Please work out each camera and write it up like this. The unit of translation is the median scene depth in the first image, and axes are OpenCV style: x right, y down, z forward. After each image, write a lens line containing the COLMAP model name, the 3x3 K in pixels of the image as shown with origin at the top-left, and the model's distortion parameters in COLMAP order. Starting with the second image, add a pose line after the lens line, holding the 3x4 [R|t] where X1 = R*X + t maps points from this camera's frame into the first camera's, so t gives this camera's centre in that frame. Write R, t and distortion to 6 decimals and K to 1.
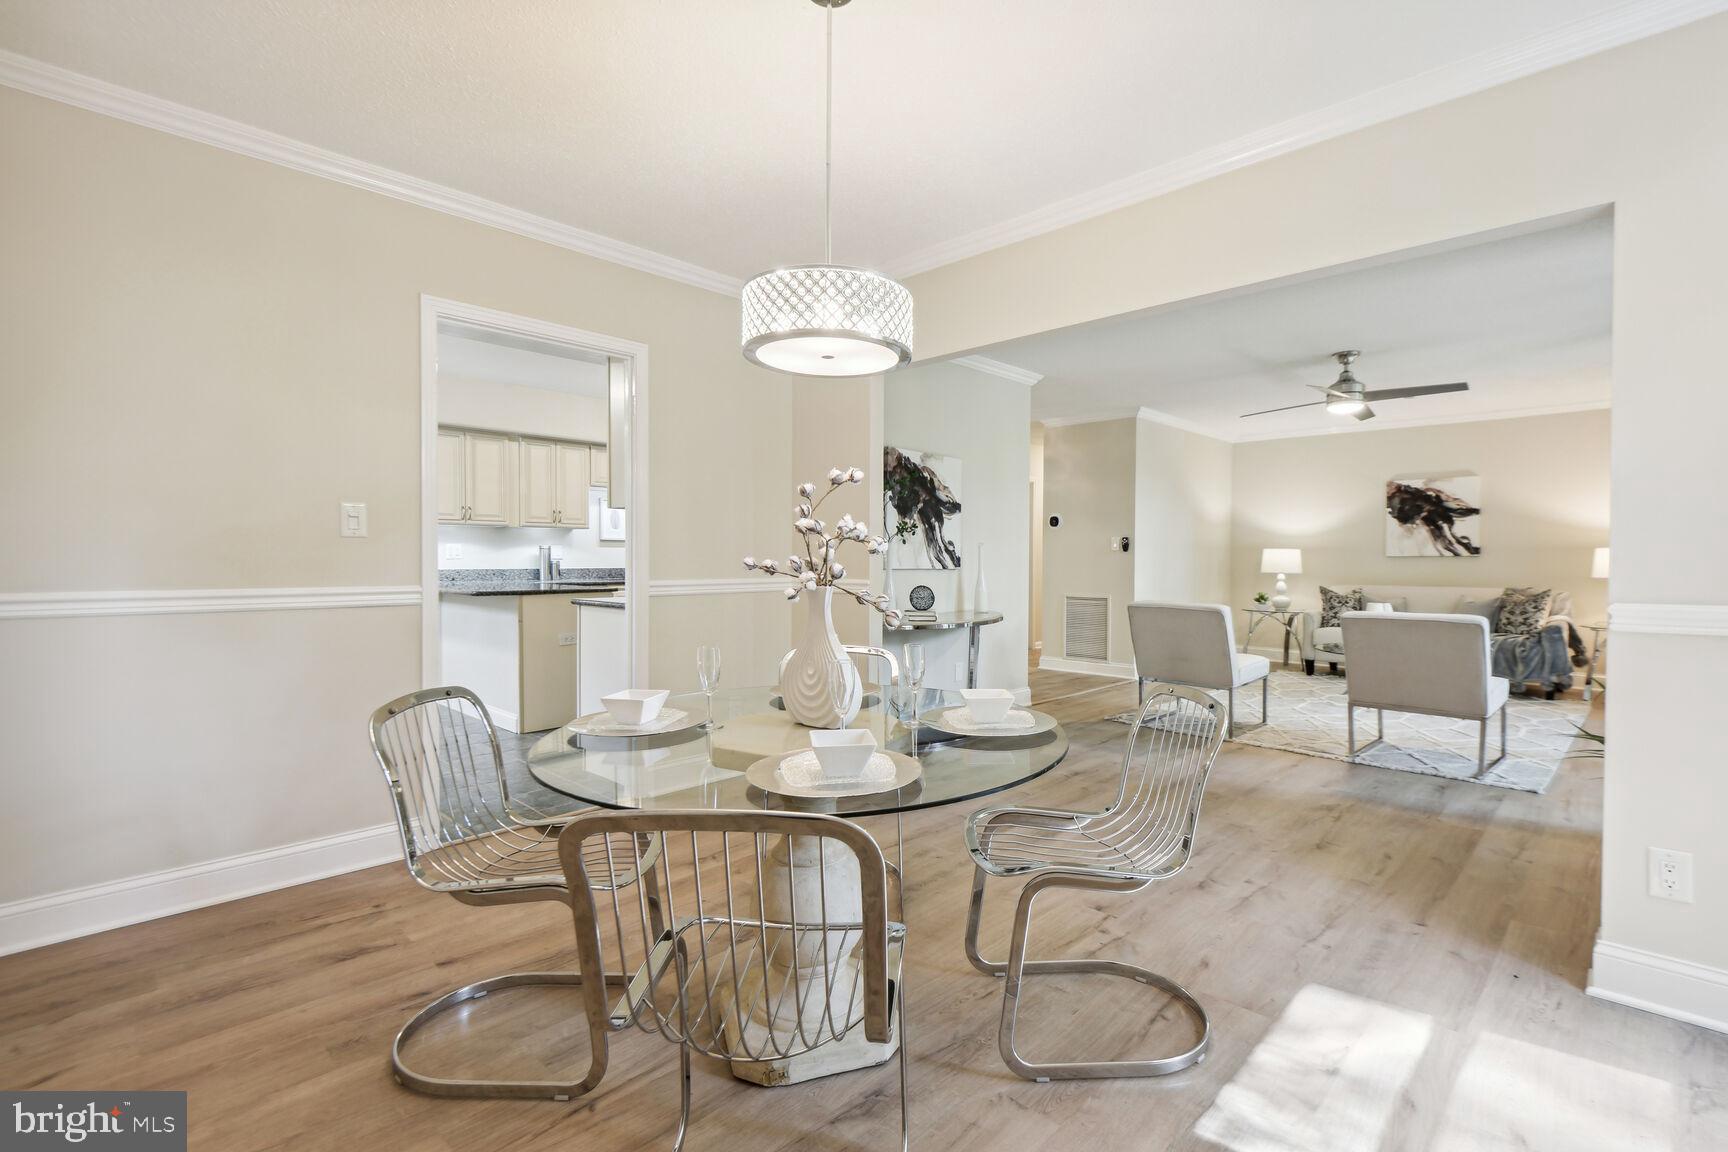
lens RADIAL K [[795.2, 0, 875.0], [0, 795.2, 566.7], [0, 0, 1]] dist [0.013461, -0.000646]
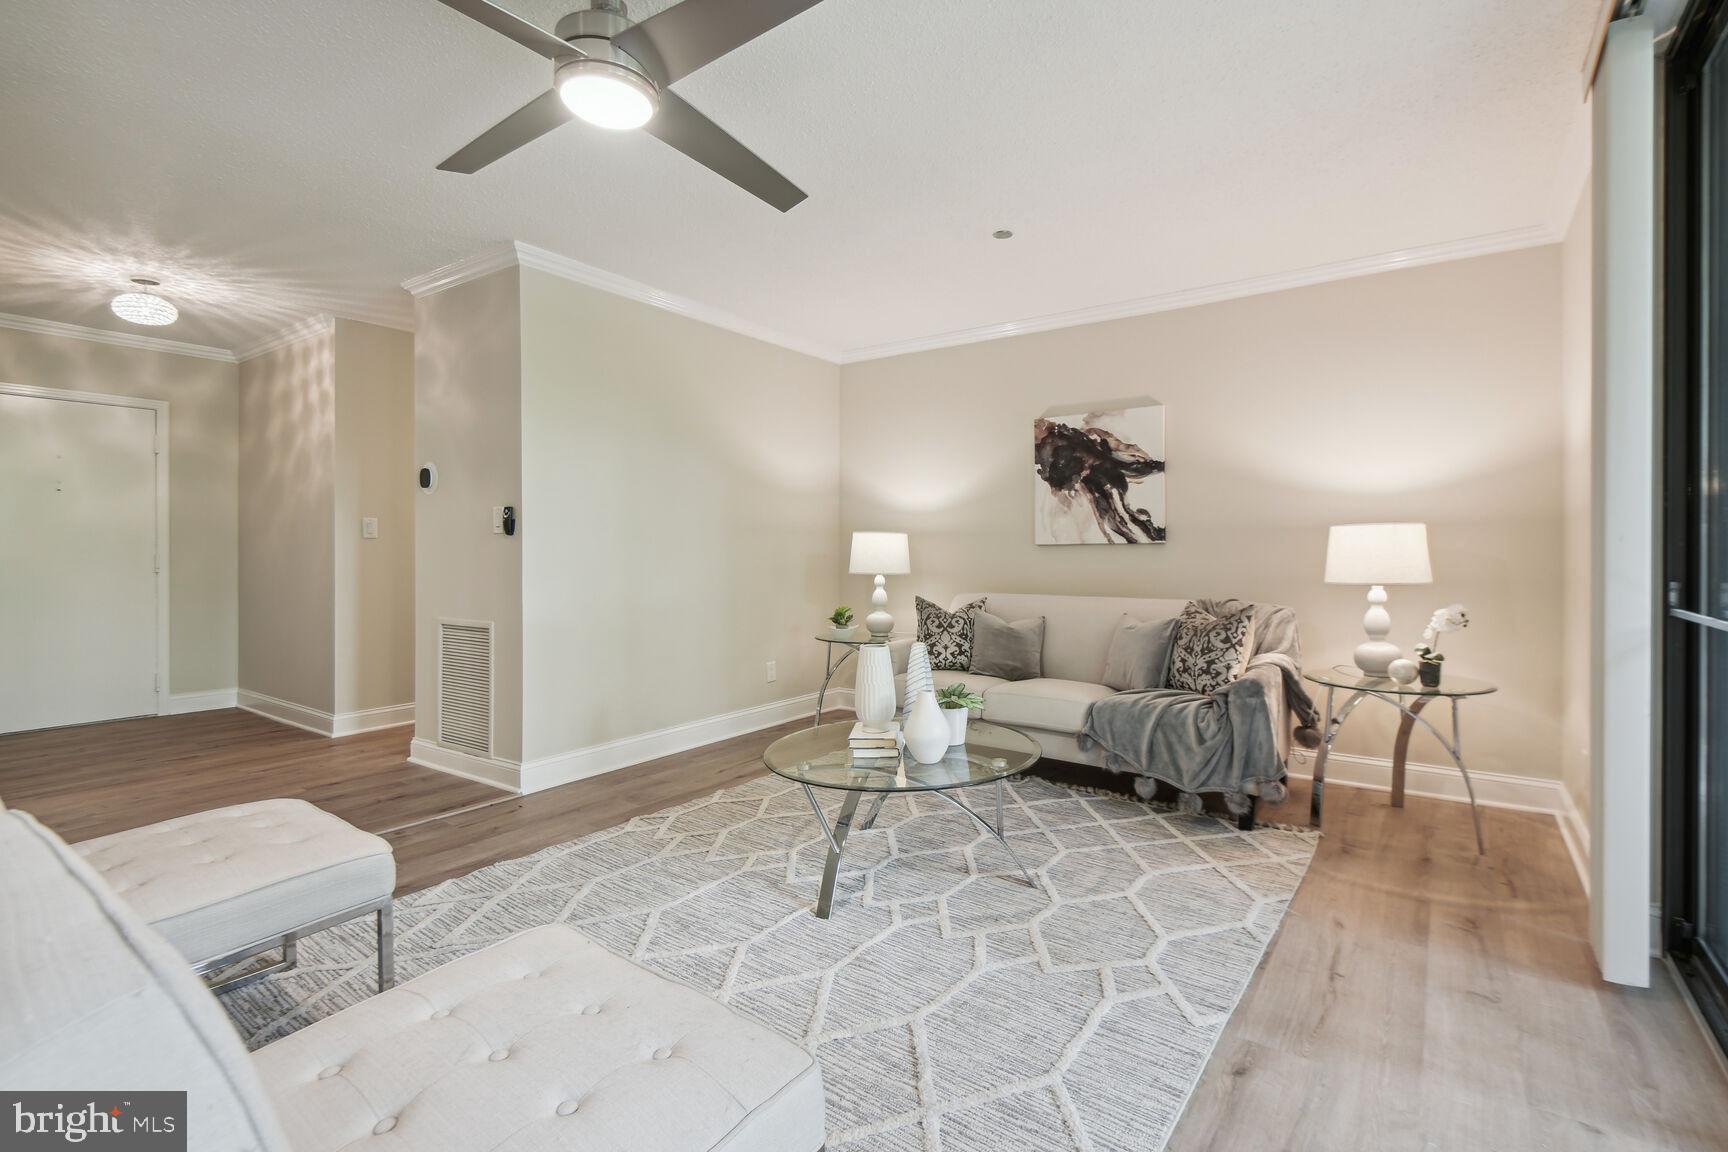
lens RADIAL K [[795.2, 0, 866.0], [0, 795.2, 557.5], [0, 0, 1]] dist [0.013461, -0.000646]
pose [[0.988292, -0.003680, 0.152530, 0.448637], [0.005020, 0.999952, -0.008397, 0.000678], [-0.152492, 0.009064, 0.988263, 0.459022]]
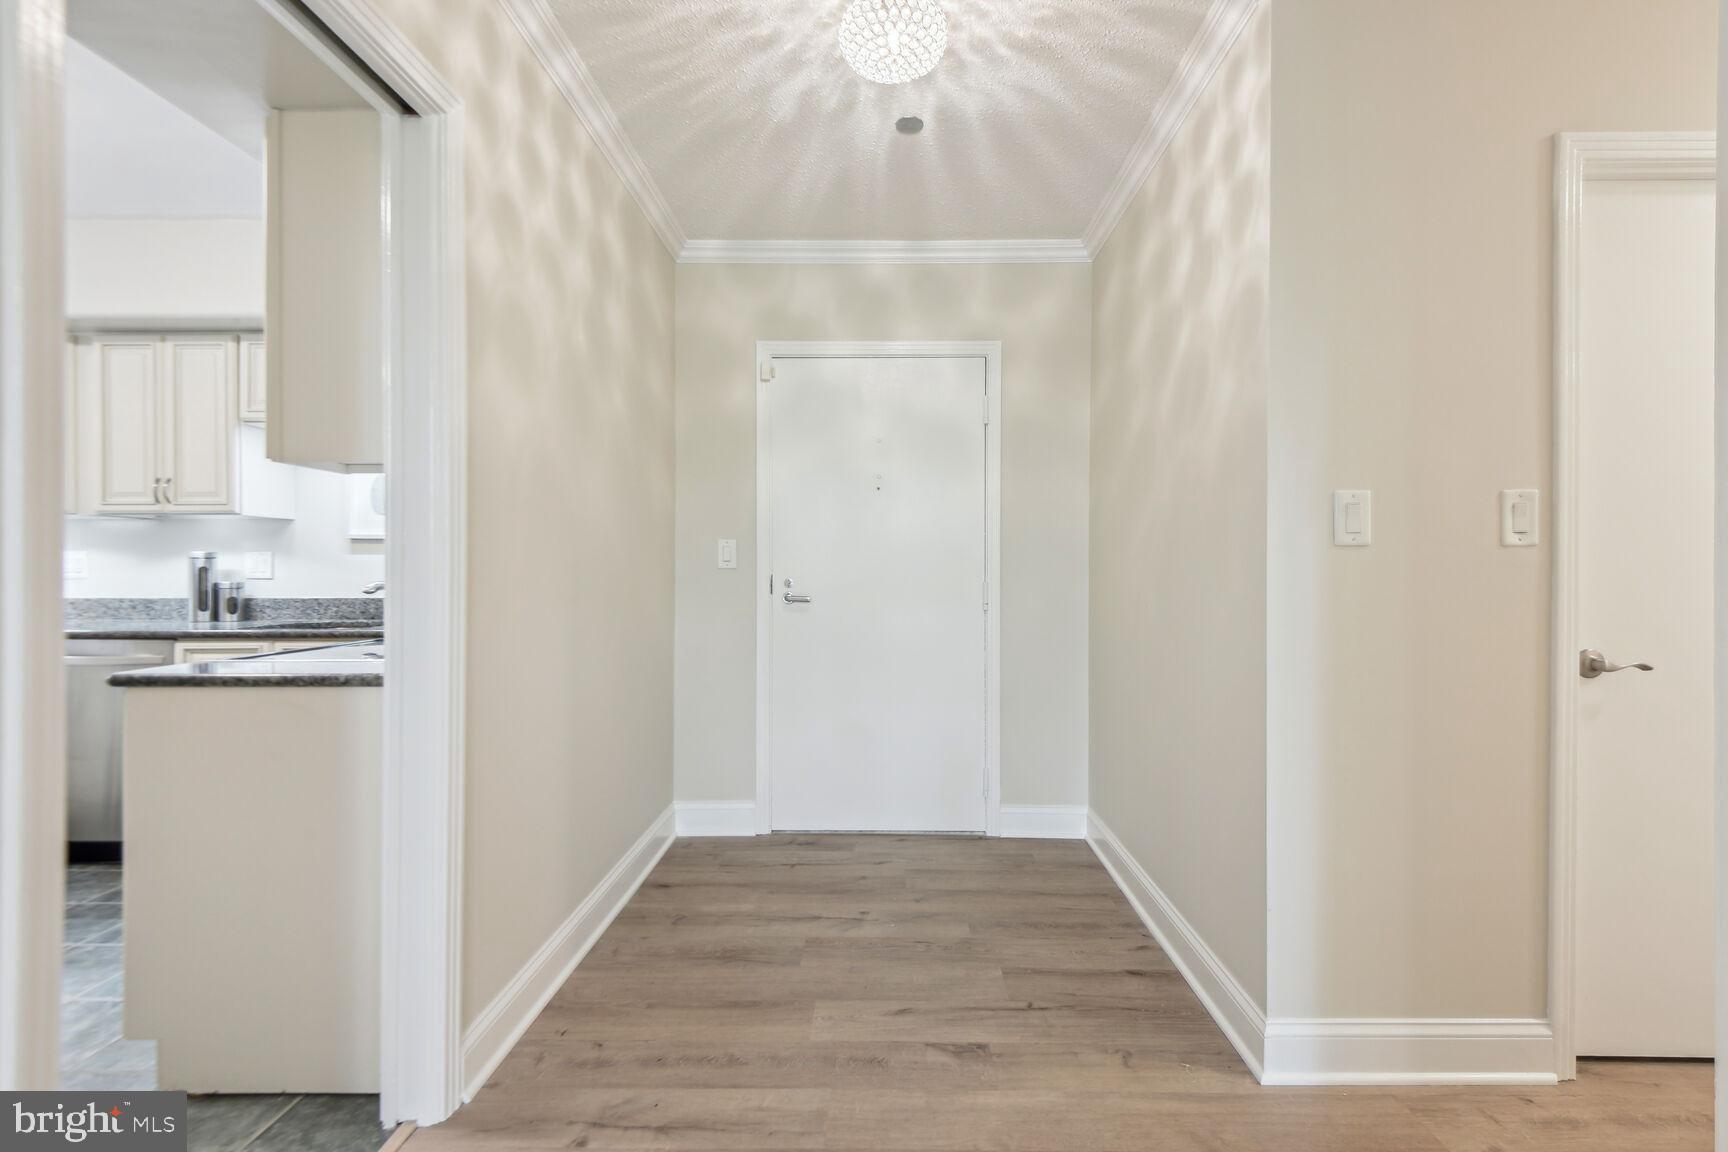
lens RADIAL K [[795.2, 0, 875.6], [0, 795.2, 575.5], [0, 0, 1]] dist [0.013461, -0.000646]
pose [[0.686463, -0.003081, -0.727158, 0.223223], [-0.012105, 0.999804, -0.015664, -0.008078], [0.727064, 0.019555, 0.686291, 0.898463]]
